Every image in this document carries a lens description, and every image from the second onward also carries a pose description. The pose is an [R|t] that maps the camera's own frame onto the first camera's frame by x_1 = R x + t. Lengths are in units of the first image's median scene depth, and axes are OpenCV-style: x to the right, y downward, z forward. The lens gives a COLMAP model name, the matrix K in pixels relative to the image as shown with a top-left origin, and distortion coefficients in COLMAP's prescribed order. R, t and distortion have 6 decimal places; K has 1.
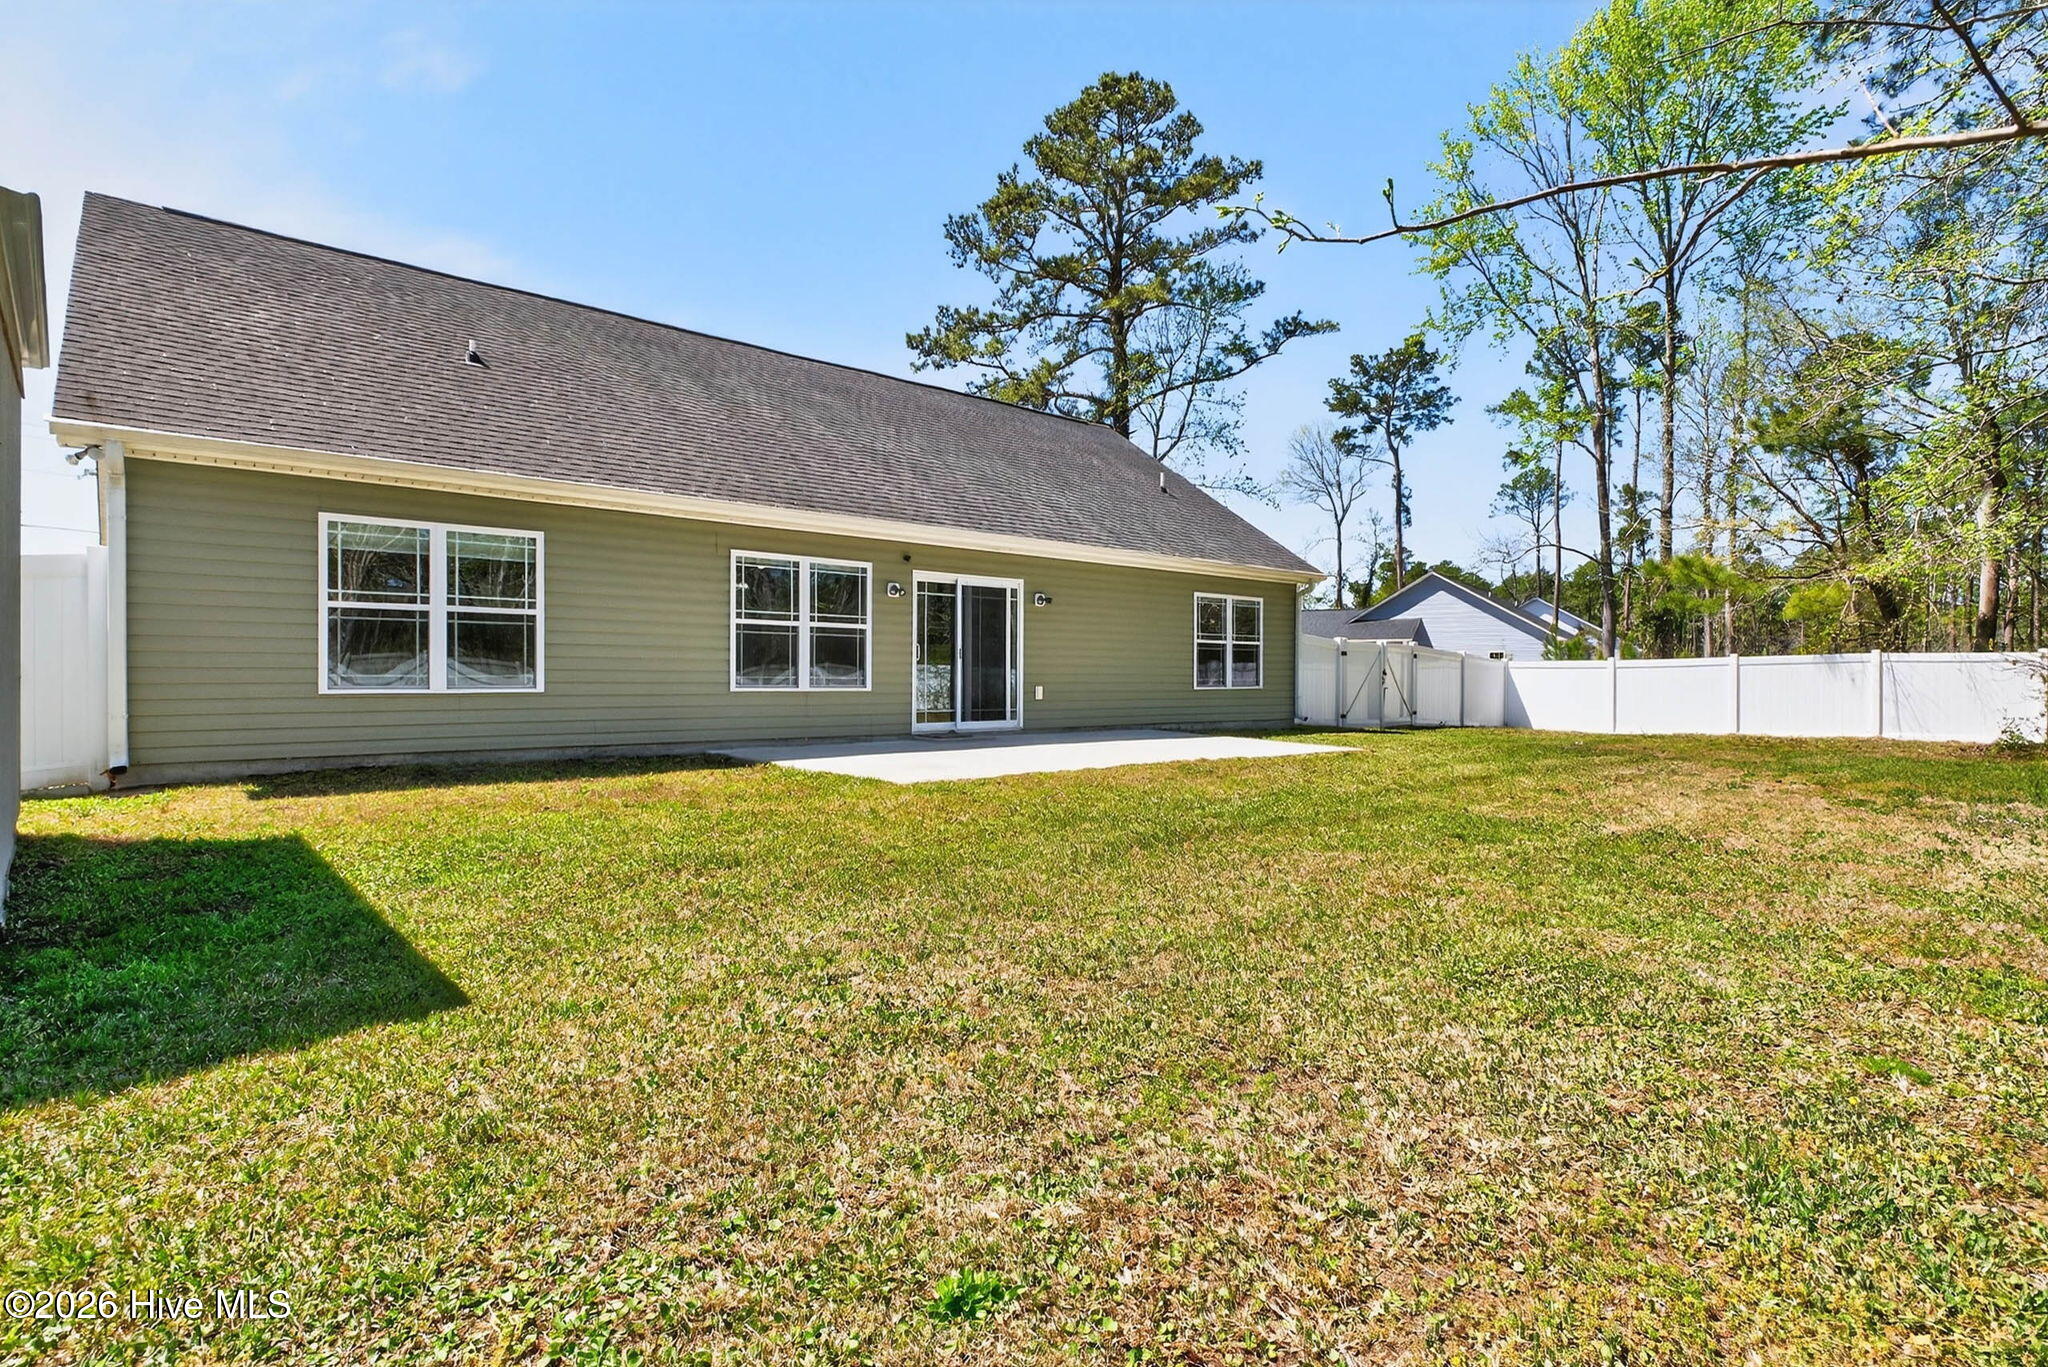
lens RADIAL K [[1330.4, 0, 1024.0], [0, 1330.4, 683.5], [0, 0, 1]] dist [-0.001179, -0.000427]
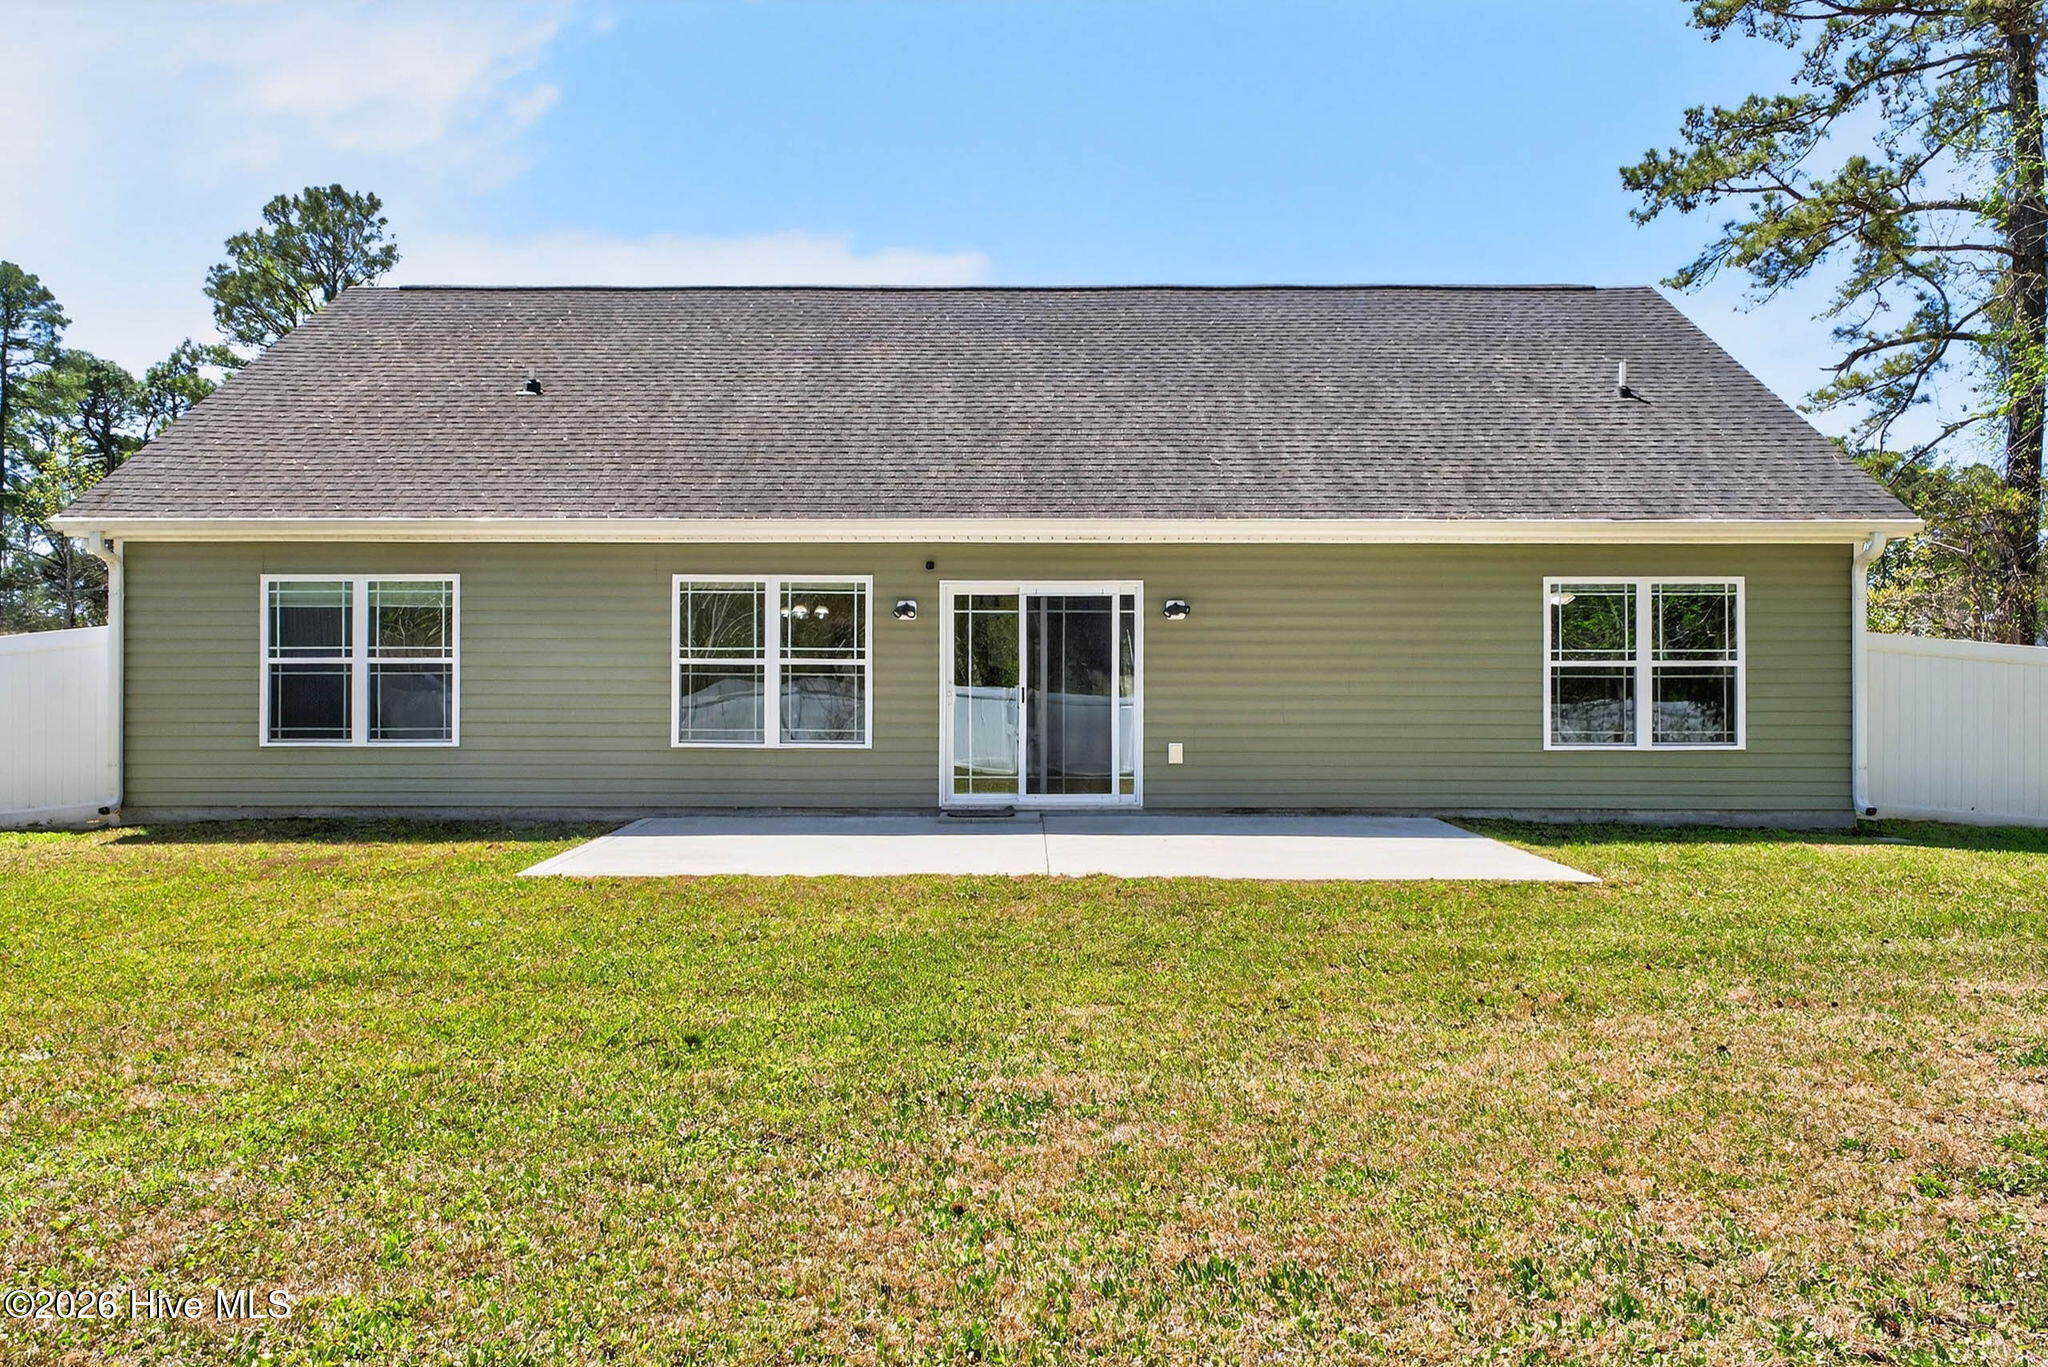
lens RADIAL K [[1356.7, 0, 1024.0], [0, 1356.7, 717.0], [0, 0, 1]] dist [-0.001183, 0.000110]
pose [[0.656683, -0.011081, -0.754086, 0.489072], [-0.002354, 0.999857, -0.016743, 0.000722], [0.754163, 0.012770, 0.656563, 0.542473]]
